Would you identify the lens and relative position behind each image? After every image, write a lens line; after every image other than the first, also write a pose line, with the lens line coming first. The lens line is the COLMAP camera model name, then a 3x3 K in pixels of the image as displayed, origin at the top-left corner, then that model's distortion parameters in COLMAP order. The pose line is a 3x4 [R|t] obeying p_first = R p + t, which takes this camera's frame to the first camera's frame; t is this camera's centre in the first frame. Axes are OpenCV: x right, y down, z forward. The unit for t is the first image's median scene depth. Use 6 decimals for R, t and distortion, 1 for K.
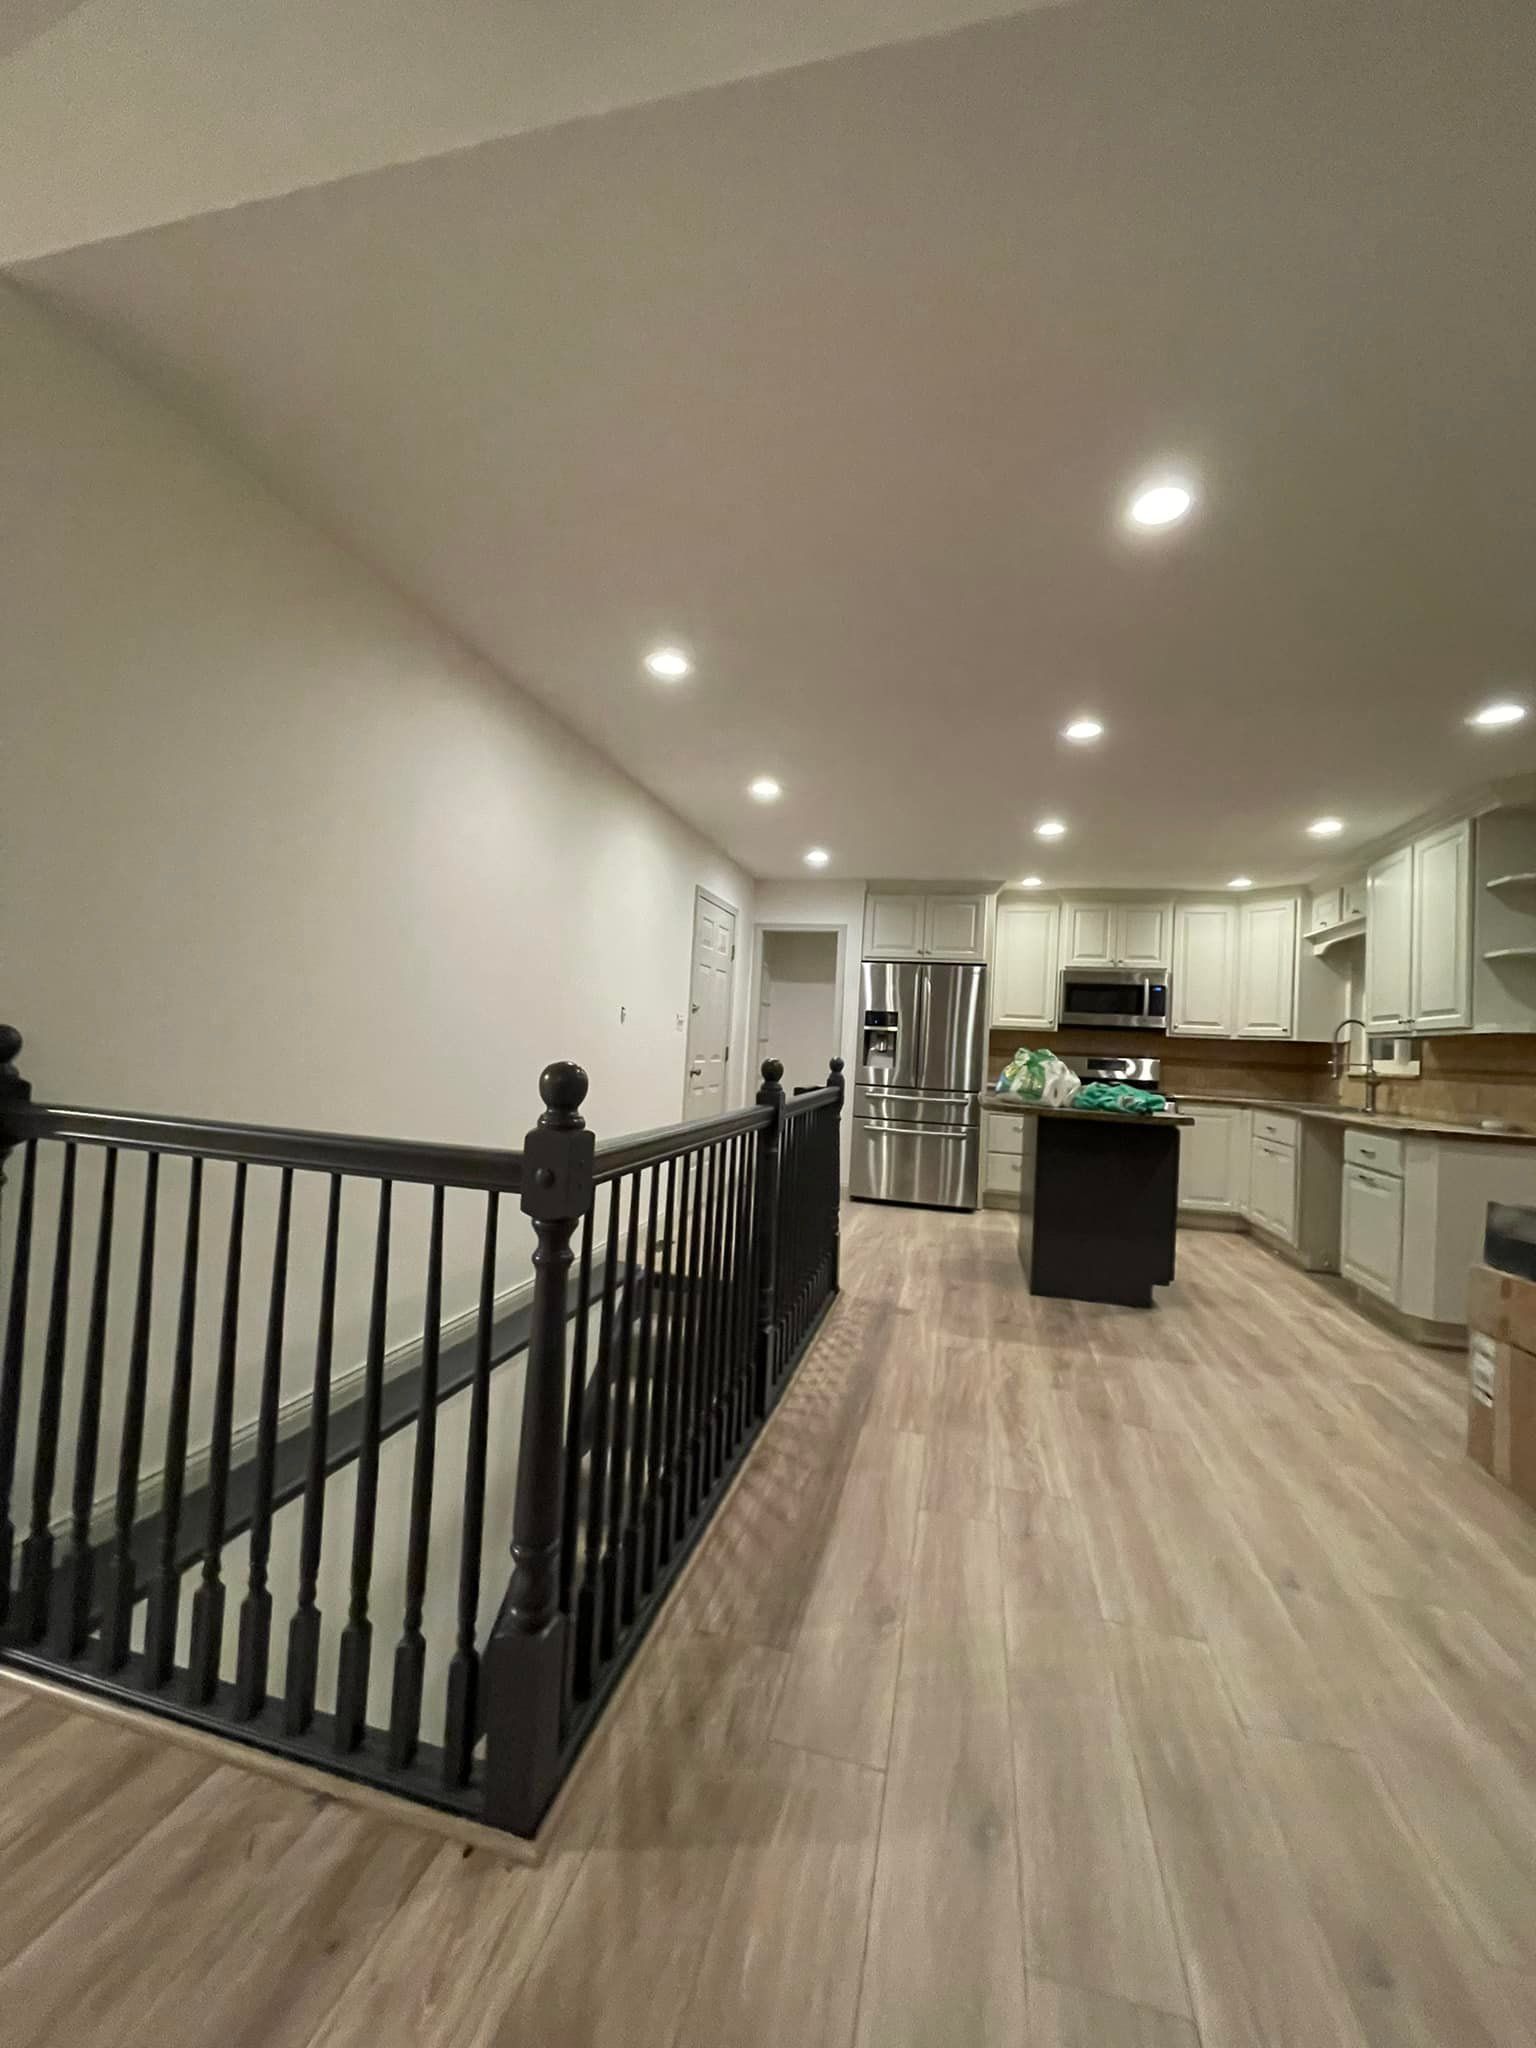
lens RADIAL K [[845.6, 0, 753.3], [0, 845.6, 1010.2], [0, 0, 1]] dist [0.001313, -0.001378]
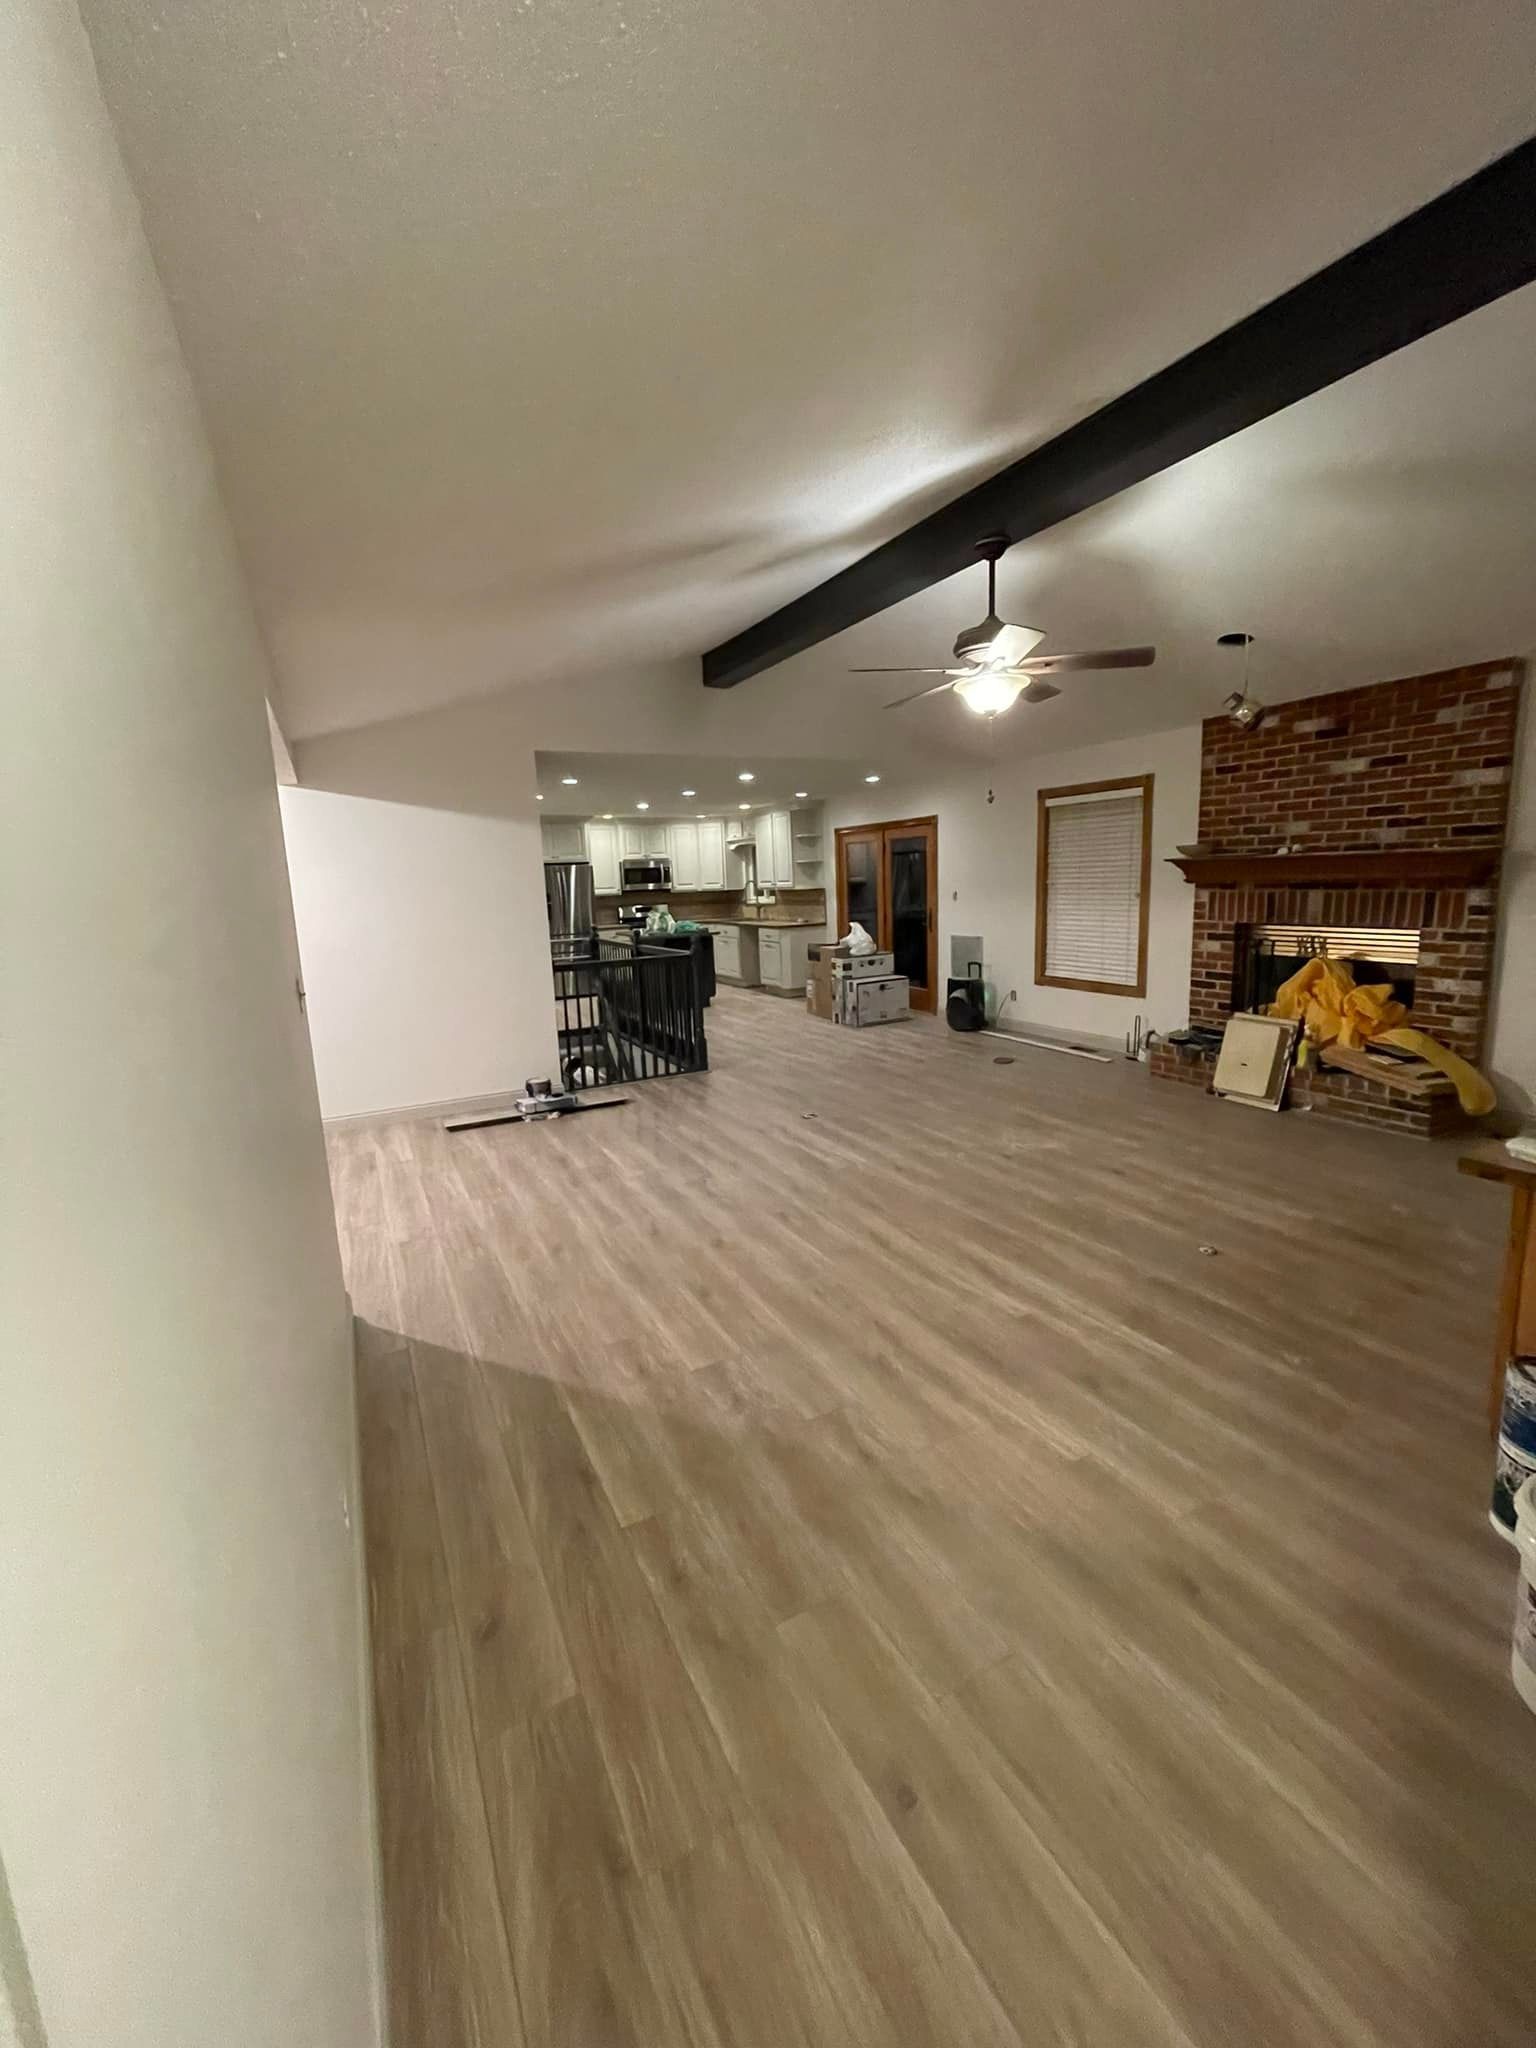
lens RADIAL K [[845.6, 0, 763.1], [0, 845.6, 1031.0], [0, 0, 1]] dist [0.001313, -0.001378]
pose [[0.735382, -0.200550, 0.647296, -0.809274], [0.048828, 0.968402, 0.244566, -0.147845], [-0.675891, -0.148243, 0.721939, -0.729746]]
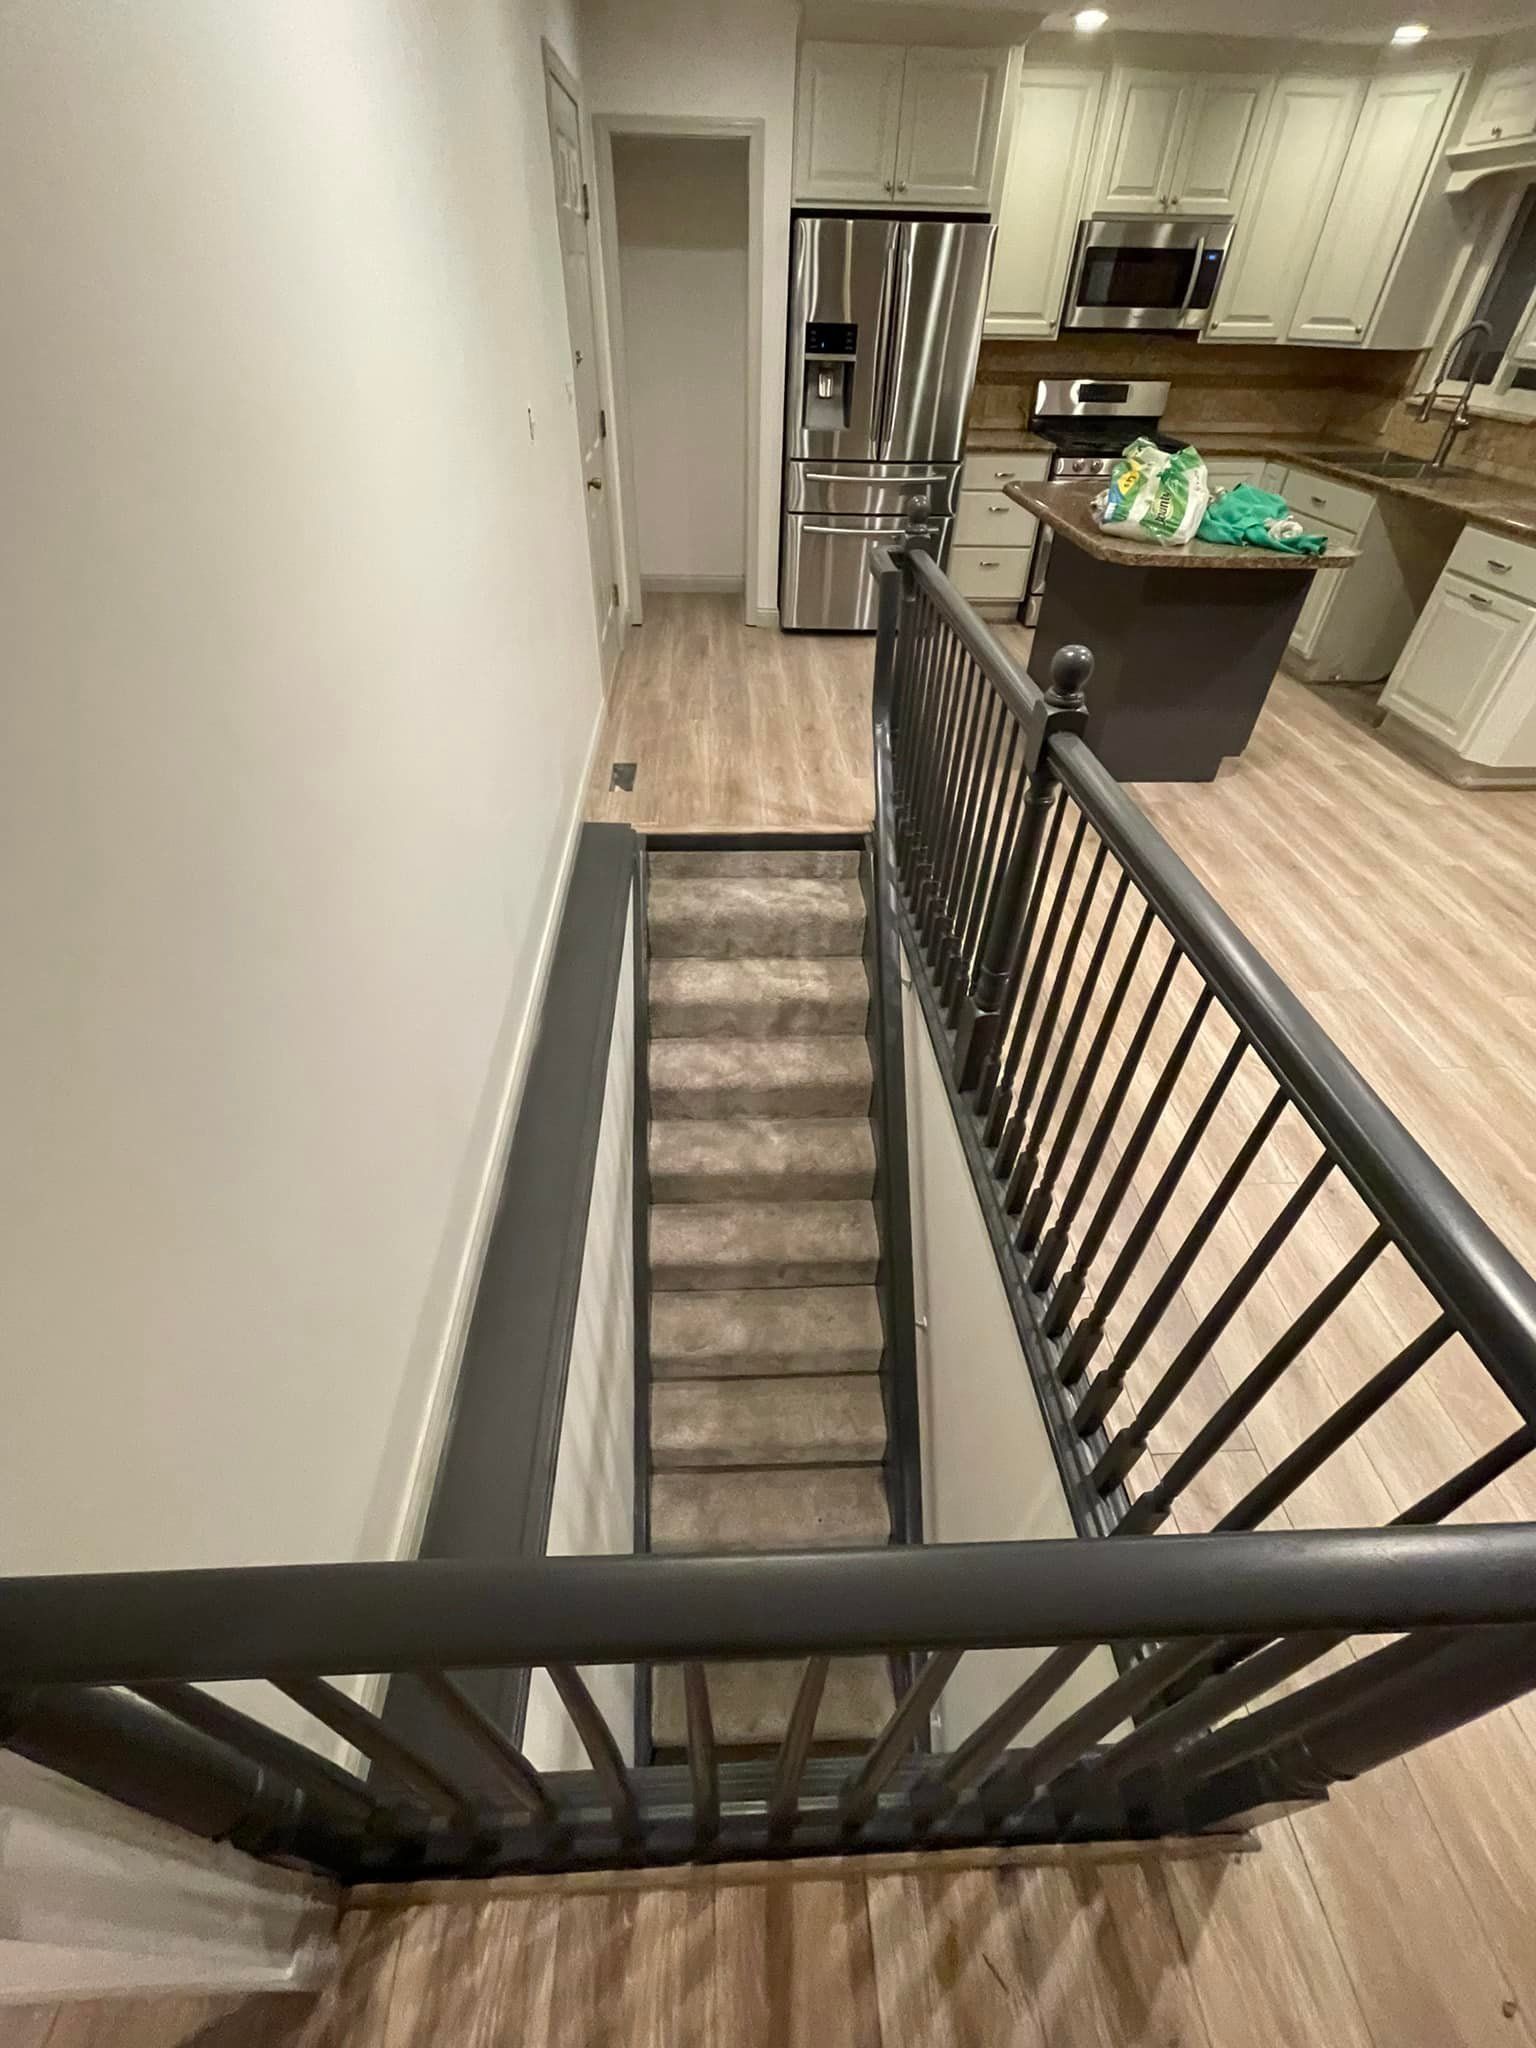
lens RADIAL K [[845.6, 0, 760.0], [0, 845.6, 1023.4], [0, 0, 1]] dist [0.001313, -0.001378]
pose [[0.949363, -0.235980, 0.207422, -0.178413], [0.021596, 0.707648, 0.706235, -0.086318], [-0.313439, -0.665994, 0.676911, 0.261237]]
